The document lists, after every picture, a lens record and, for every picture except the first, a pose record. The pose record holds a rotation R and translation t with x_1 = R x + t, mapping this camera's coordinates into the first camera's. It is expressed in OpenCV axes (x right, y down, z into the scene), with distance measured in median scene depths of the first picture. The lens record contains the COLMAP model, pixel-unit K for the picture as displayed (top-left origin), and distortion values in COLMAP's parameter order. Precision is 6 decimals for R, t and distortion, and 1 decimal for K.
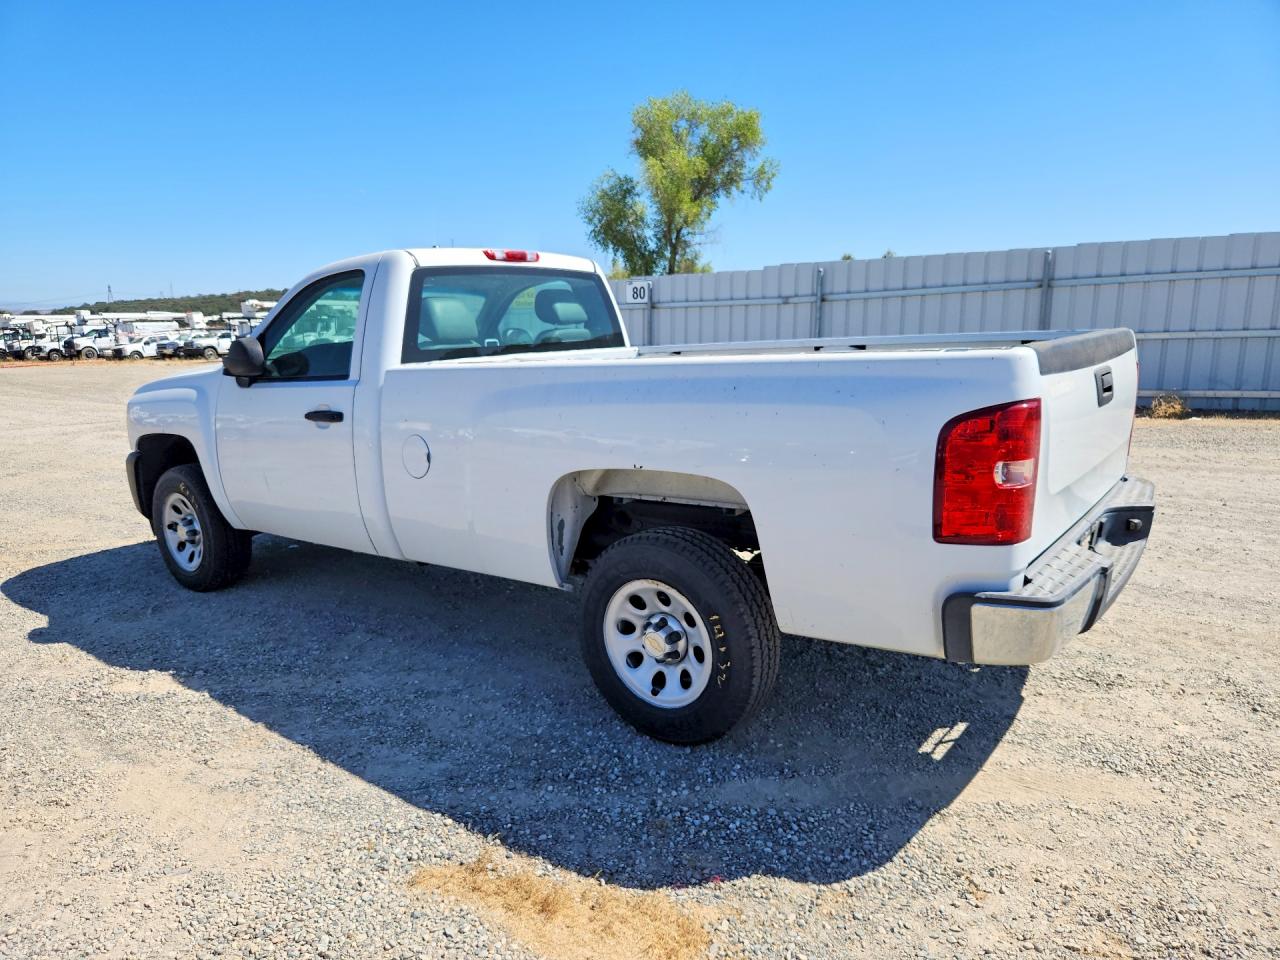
lens RADIAL K [[884.1, 0, 624.0], [0, 884.1, 486.2], [0, 0, 1]] dist [0.001097, -0.003975]
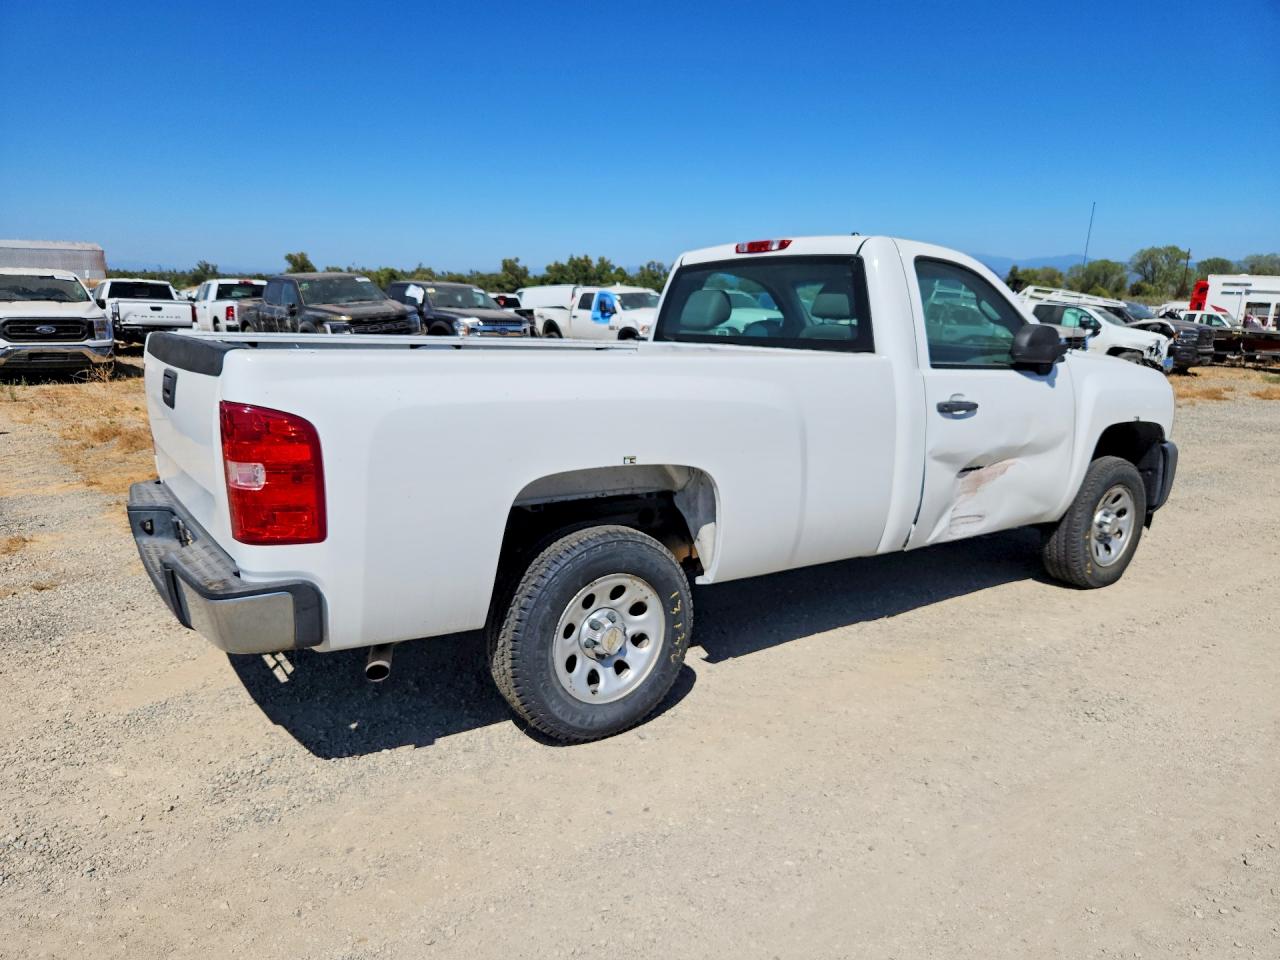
lens RADIAL K [[884.1, 0, 624.0], [0, 884.1, 486.2], [0, 0, 1]] dist [0.001097, -0.003975]
pose [[-0.333951, 0.203287, -0.920408, 0.084801], [-0.169792, 0.947520, 0.270881, -0.023654], [0.927172, 0.246739, -0.281909, 0.115005]]
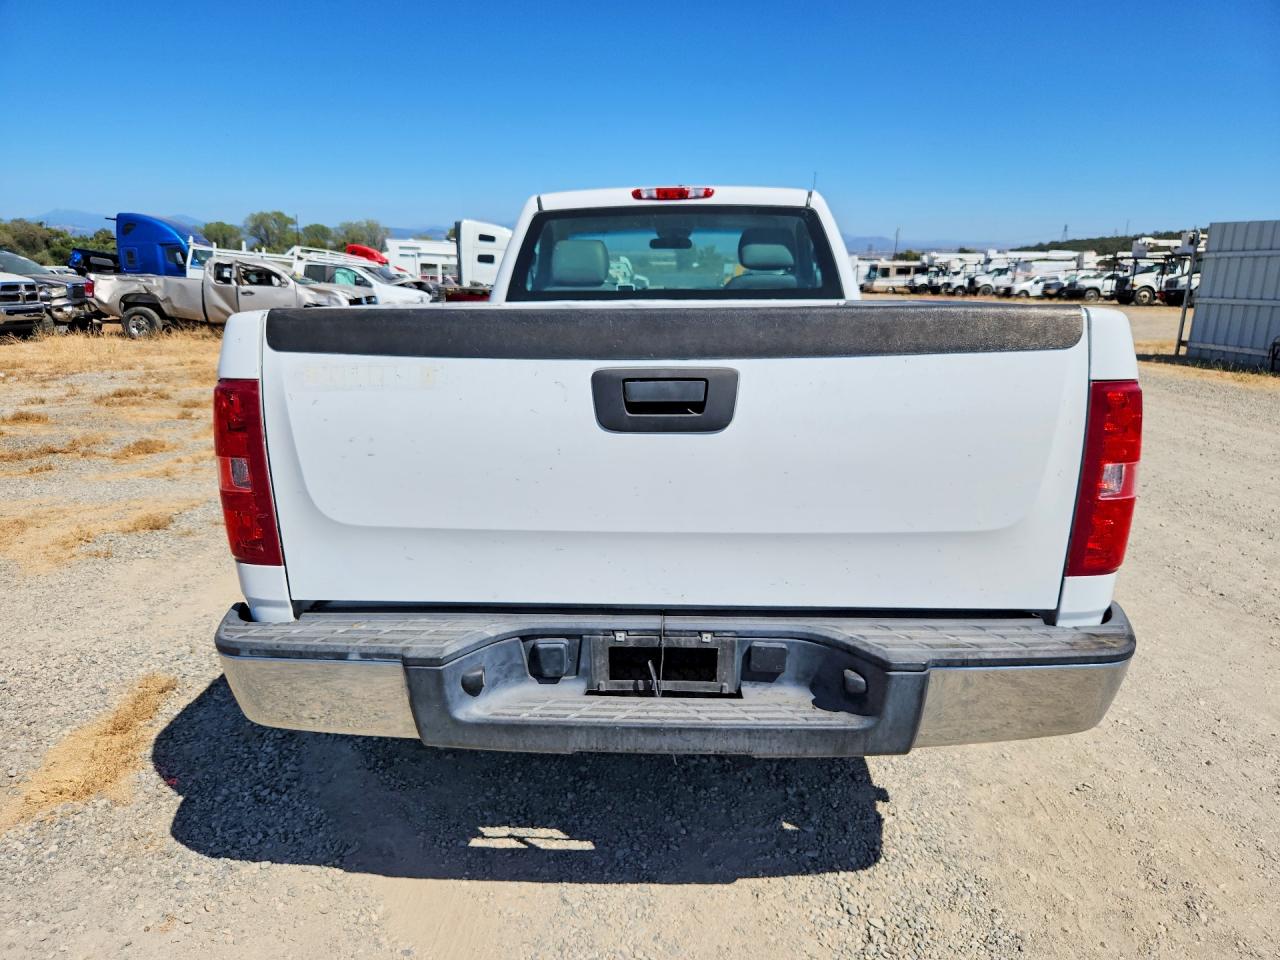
lens RADIAL K [[884.1, 0, 624.0], [0, 884.1, 486.2], [0, 0, 1]] dist [0.001097, -0.003975]
pose [[0.556691, 0.213022, -0.802943, 0.063111], [-0.159987, 0.975961, 0.148002, -0.008481], [0.815168, 0.046069, 0.577389, 0.041678]]
